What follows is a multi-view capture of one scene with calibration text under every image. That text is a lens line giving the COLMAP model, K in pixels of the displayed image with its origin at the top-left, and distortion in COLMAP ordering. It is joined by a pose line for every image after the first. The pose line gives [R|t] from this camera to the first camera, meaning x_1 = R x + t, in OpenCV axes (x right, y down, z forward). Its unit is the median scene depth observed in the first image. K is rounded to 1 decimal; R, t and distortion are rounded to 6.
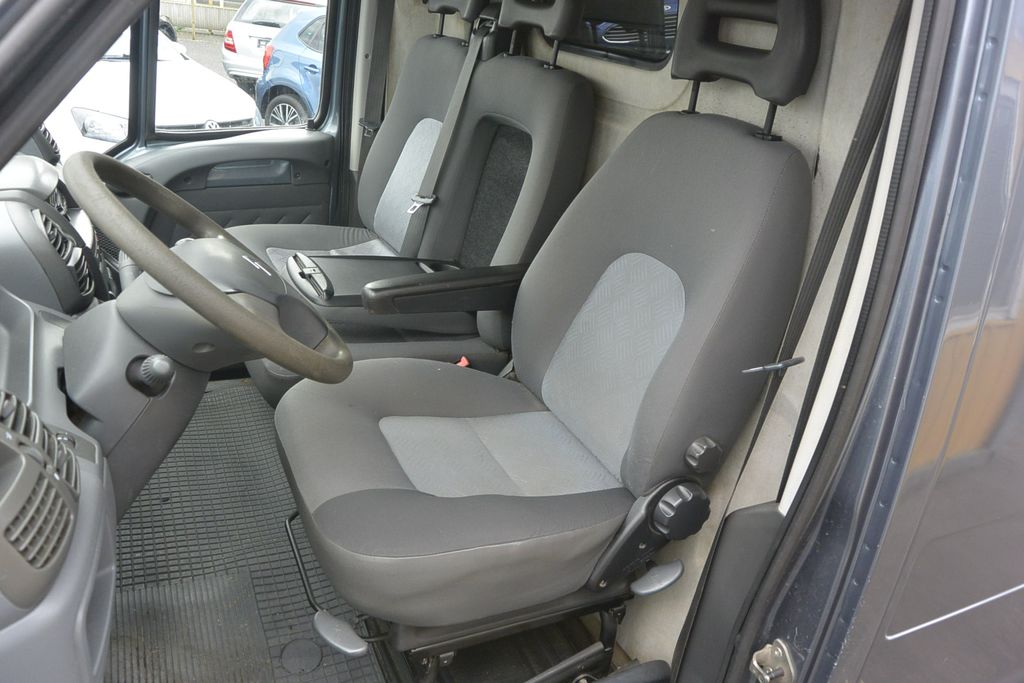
lens RADIAL K [[765.7, 0, 535.5], [0, 765.7, 367.3], [0, 0, 1]] dist [0.007251, 0.006290]
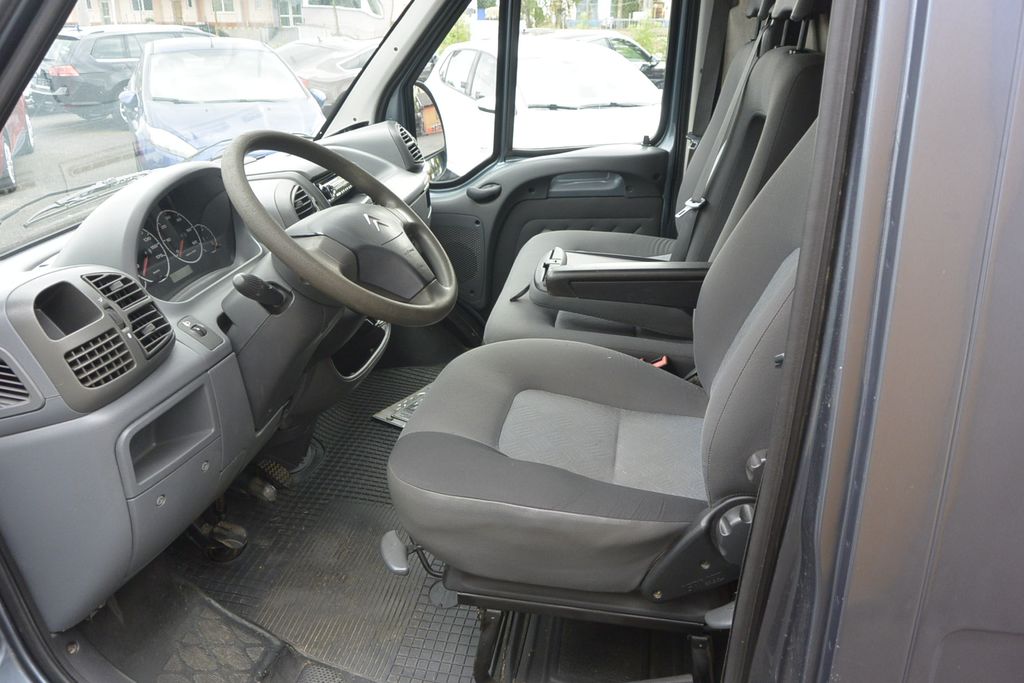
lens RADIAL K [[781.5, 0, 506.0], [0, 781.5, 365.2], [0, 0, 1]] dist [-0.004234, 0.007530]
pose [[0.800272, 0.128844, -0.585631, 0.406395], [-0.162530, 0.986691, -0.005018, 0.042830], [0.577191, 0.099198, 0.810562, 0.104517]]
